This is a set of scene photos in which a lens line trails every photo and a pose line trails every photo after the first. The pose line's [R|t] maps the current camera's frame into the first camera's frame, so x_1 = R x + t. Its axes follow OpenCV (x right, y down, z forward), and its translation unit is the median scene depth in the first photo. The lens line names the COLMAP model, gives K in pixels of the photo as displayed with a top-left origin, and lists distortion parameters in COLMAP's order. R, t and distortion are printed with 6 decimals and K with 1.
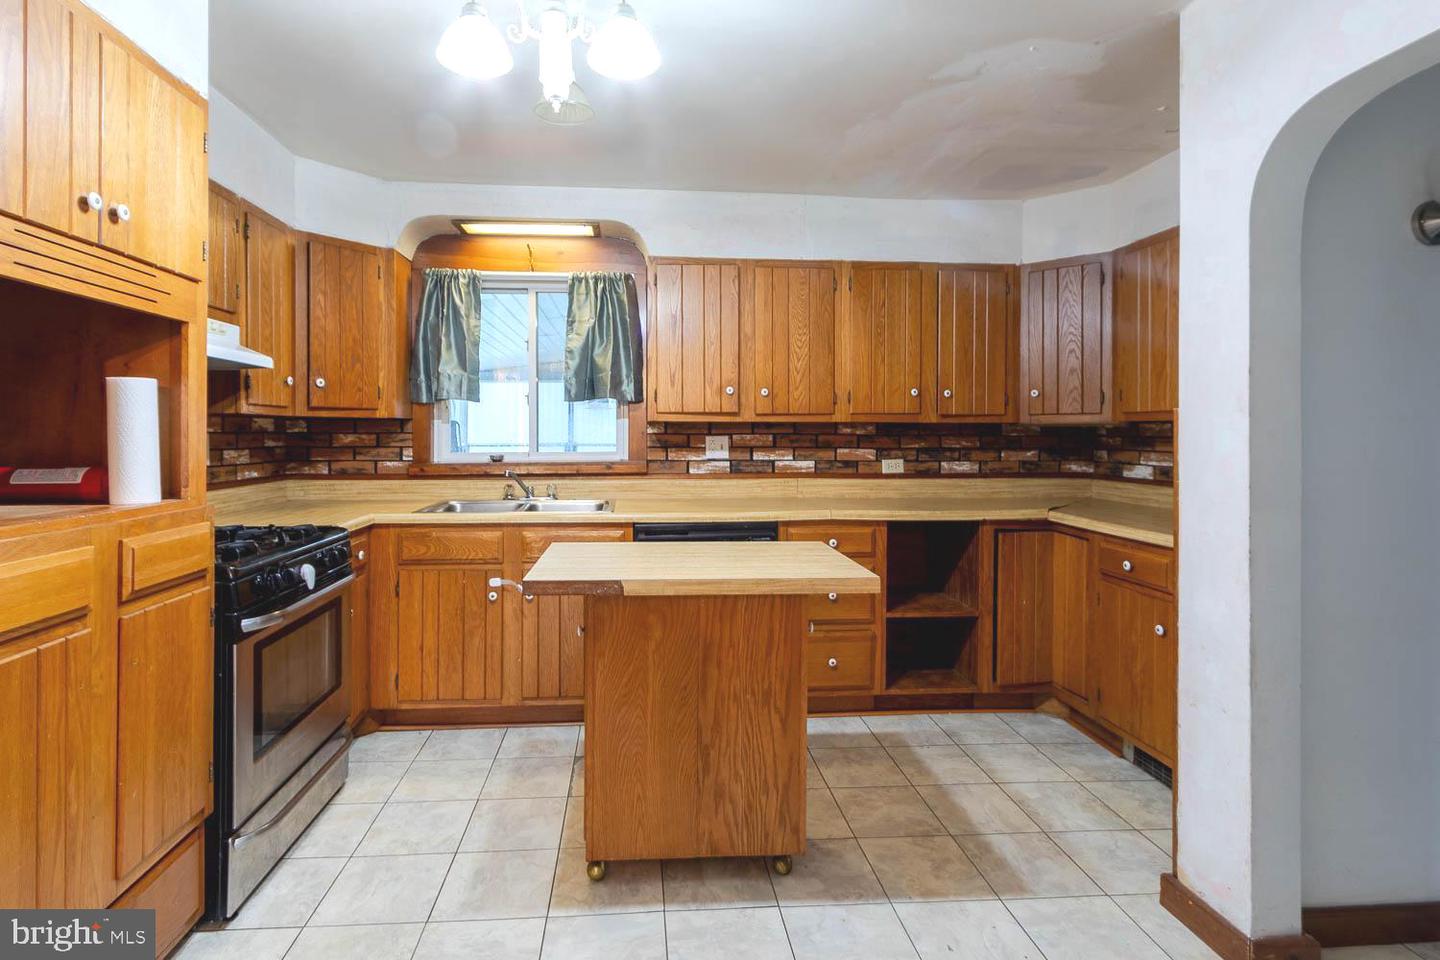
lens RADIAL K [[699.6, 0, 694.4], [0, 699.6, 433.5], [0, 0, 1]] dist [0.006971, -0.001233]
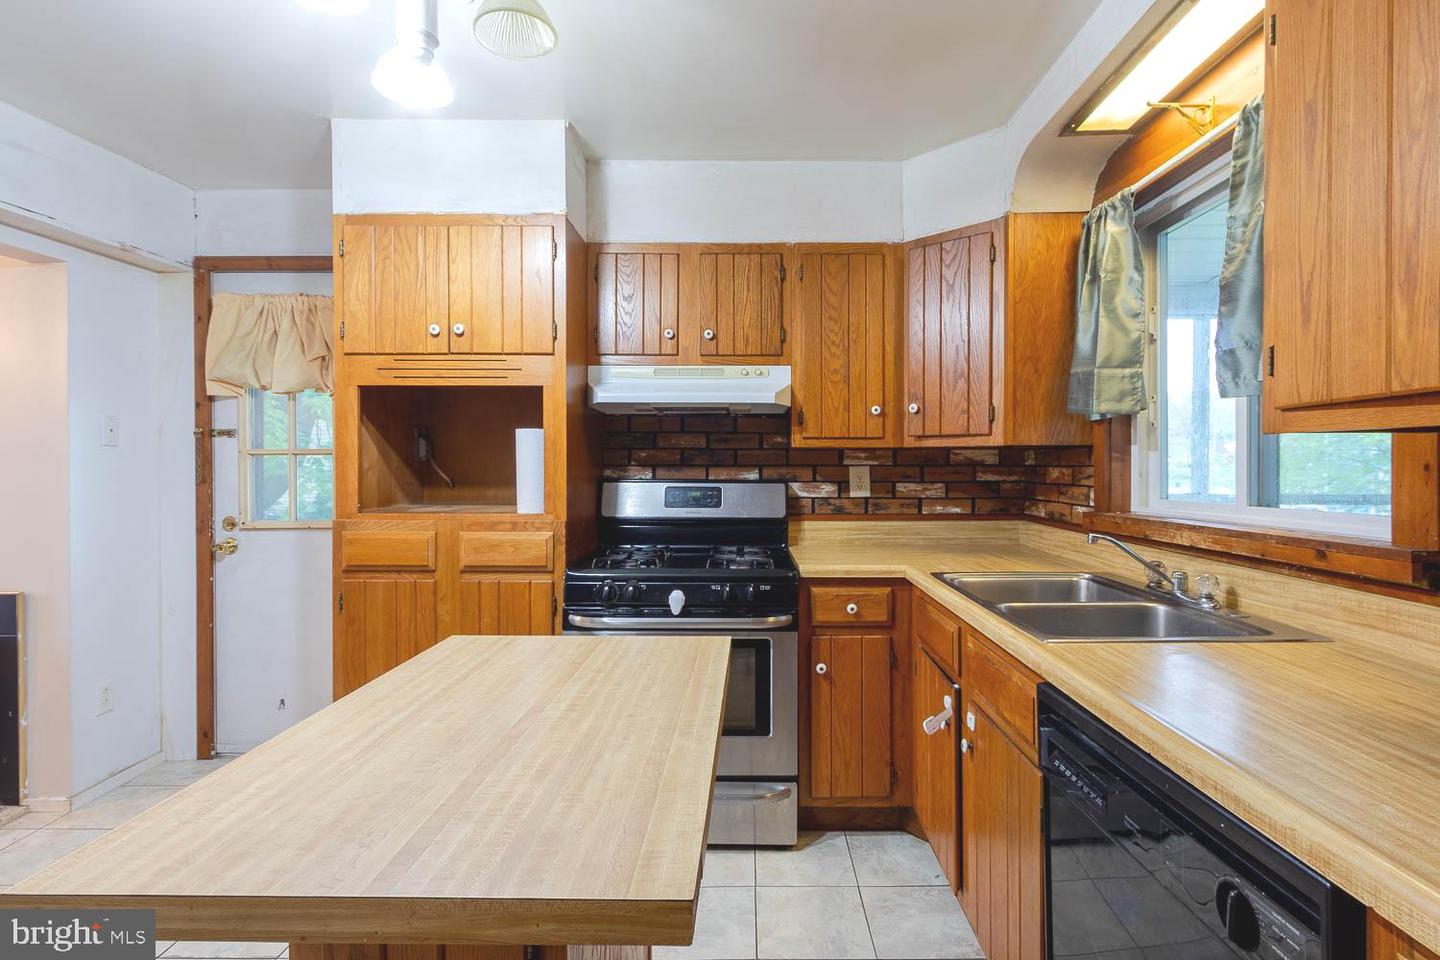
lens RADIAL K [[699.6, 0, 727.7], [0, 699.6, 468.4], [0, 0, 1]] dist [0.006971, -0.001233]
pose [[-0.082542, 0.005186, -0.996574, 0.341070], [-0.001372, 0.999985, 0.005317, -0.001806], [0.996587, 0.001806, -0.082534, 0.805490]]
